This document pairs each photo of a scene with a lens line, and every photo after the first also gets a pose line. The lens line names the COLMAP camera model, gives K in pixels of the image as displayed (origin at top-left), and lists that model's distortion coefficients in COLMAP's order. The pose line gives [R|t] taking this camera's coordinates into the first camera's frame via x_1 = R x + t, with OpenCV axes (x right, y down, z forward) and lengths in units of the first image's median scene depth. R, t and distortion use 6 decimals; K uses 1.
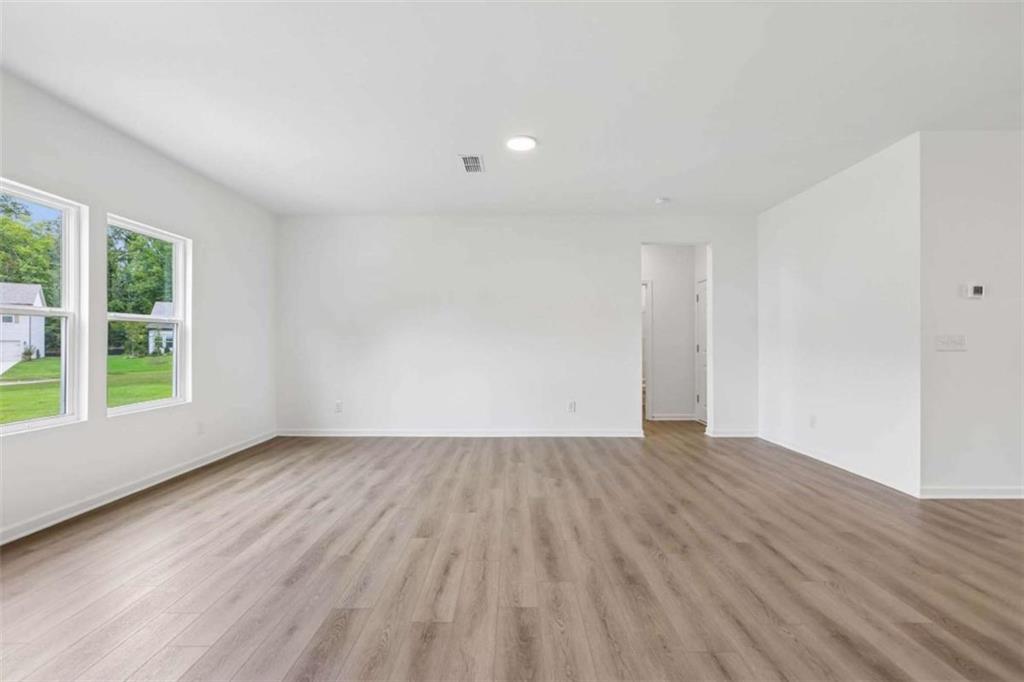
lens RADIAL K [[464.1, 0, 512.0], [0, 464.1, 341.0], [0, 0, 1]] dist [0.010477, -0.000075]
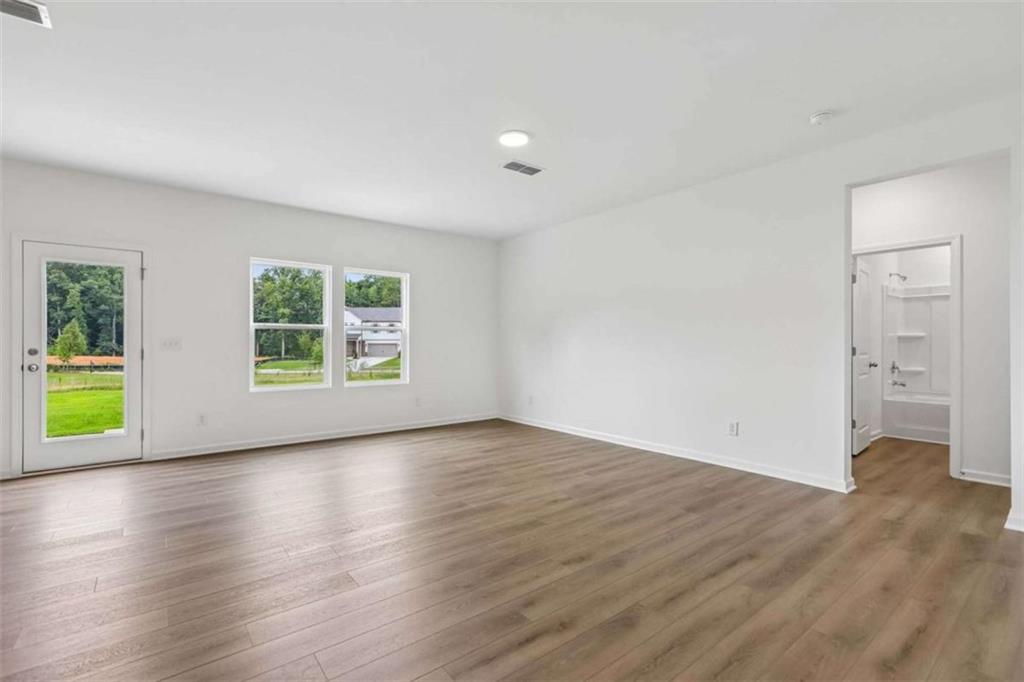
lens RADIAL K [[464.1, 0, 512.0], [0, 464.1, 341.0], [0, 0, 1]] dist [0.010477, -0.000075]
pose [[0.615957, -0.004851, -0.787765, 0.816939], [0.003461, 0.999988, -0.003452, 0.001450], [0.787772, -0.000600, 0.615967, 0.410479]]
